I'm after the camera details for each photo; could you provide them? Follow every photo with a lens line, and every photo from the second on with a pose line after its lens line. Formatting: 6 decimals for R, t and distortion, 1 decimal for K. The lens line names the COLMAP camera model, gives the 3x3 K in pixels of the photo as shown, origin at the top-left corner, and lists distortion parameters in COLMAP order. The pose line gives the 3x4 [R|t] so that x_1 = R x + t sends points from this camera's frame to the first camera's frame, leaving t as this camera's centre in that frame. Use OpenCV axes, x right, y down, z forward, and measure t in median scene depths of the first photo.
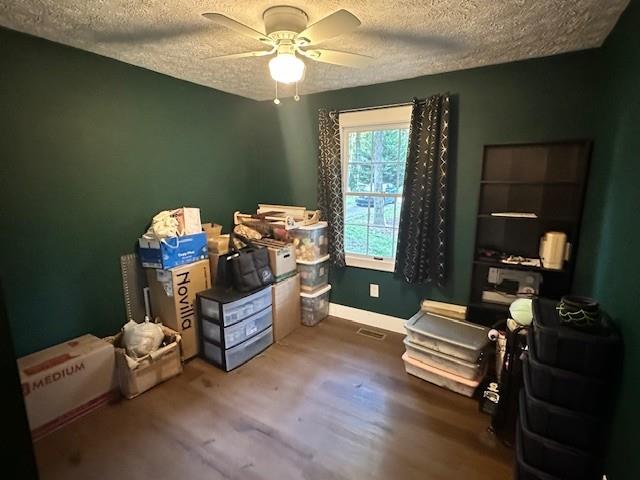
lens RADIAL K [[323.2, 0, 317.5], [0, 323.2, 241.7], [0, 0, 1]] dist [-0.003156, 0.000455]
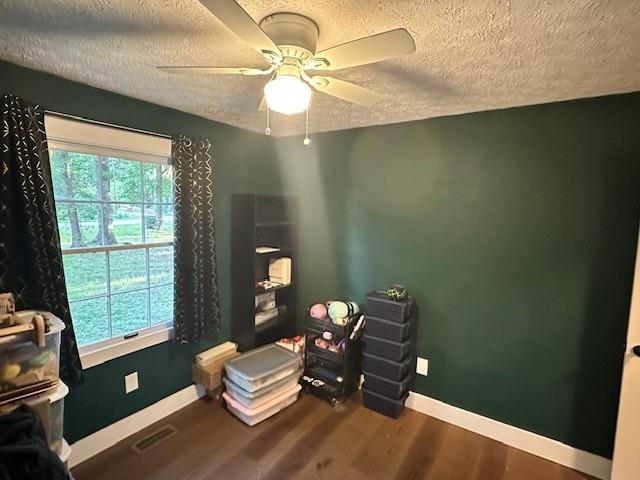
lens RADIAL K [[323.2, 0, 317.5], [0, 323.2, 241.7], [0, 0, 1]] dist [-0.003156, 0.000455]
pose [[0.047153, -0.102449, 0.993620, -0.626929], [0.173062, 0.980521, 0.092885, -0.191702], [-0.983782, 0.167578, 0.063965, 0.688285]]
